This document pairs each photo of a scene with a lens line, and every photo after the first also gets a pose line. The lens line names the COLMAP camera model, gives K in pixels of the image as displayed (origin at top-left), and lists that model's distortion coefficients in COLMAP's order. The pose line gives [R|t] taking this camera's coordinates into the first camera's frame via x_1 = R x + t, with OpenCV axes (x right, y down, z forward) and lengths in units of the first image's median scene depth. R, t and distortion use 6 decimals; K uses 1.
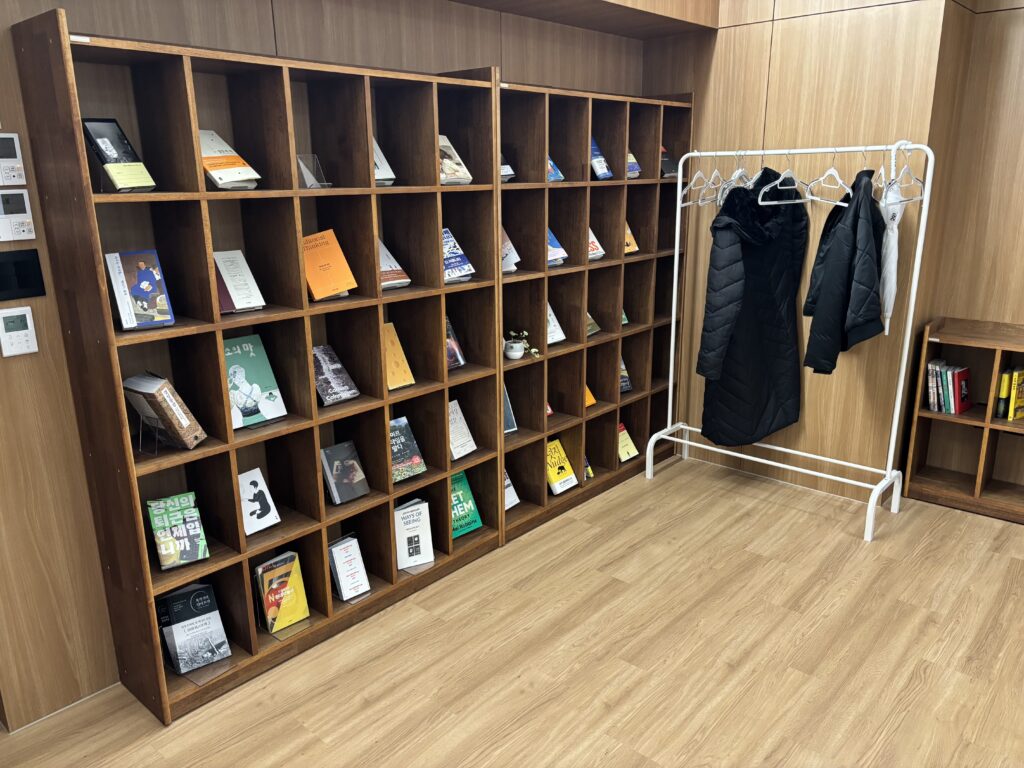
lens RADIAL K [[772.6, 0, 512.0], [0, 772.6, 384.0], [0, 0, 1]] dist [0.072729, -0.089397]
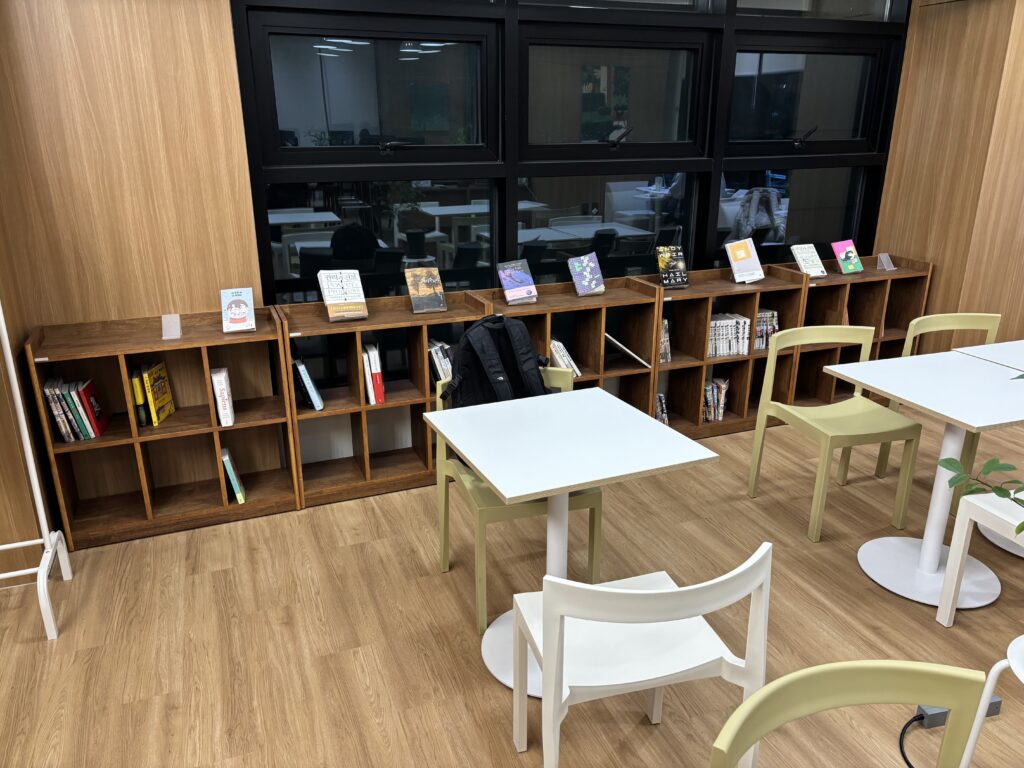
lens RADIAL K [[772.6, 0, 512.0], [0, 772.6, 384.0], [0, 0, 1]] dist [0.072729, -0.089397]
pose [[0.462401, -0.277761, 0.842042, 0.079521], [0.234041, 0.954221, 0.186243, -0.069791], [-0.855225, 0.110953, 0.506240, 0.185960]]
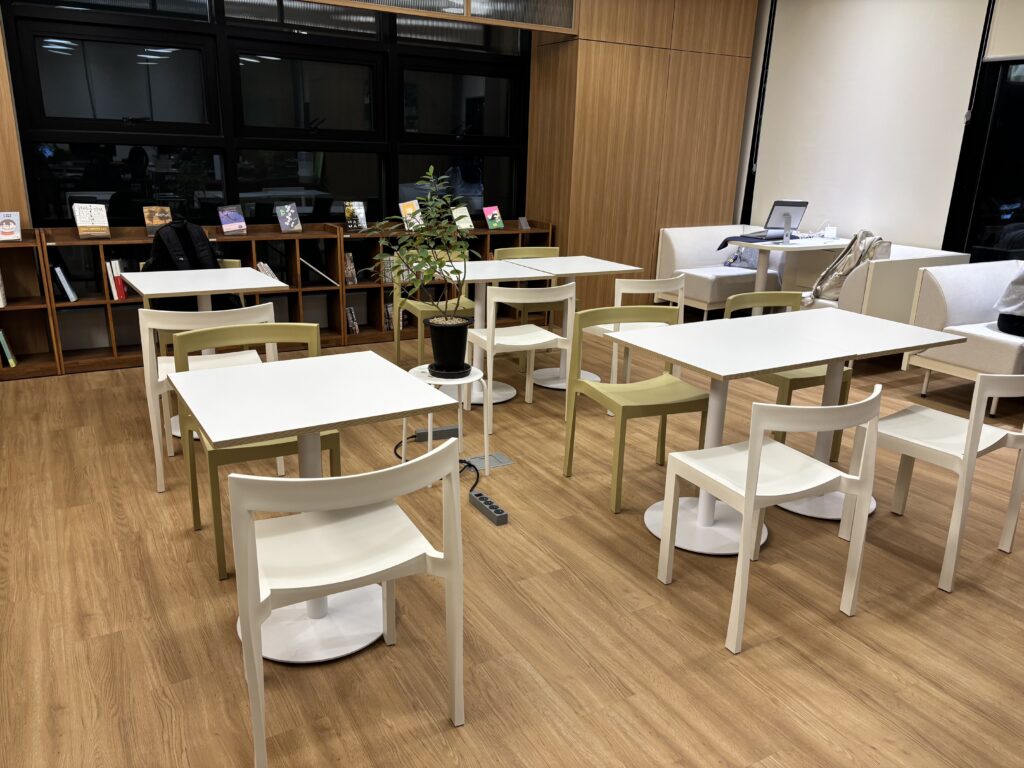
lens RADIAL K [[772.6, 0, 512.0], [0, 772.6, 384.0], [0, 0, 1]] dist [0.072729, -0.089397]
pose [[0.316074, -0.259579, 0.912533, -0.247545], [0.220979, 0.955530, 0.195270, 0.112208], [-0.922641, 0.139930, 0.359380, -0.263191]]
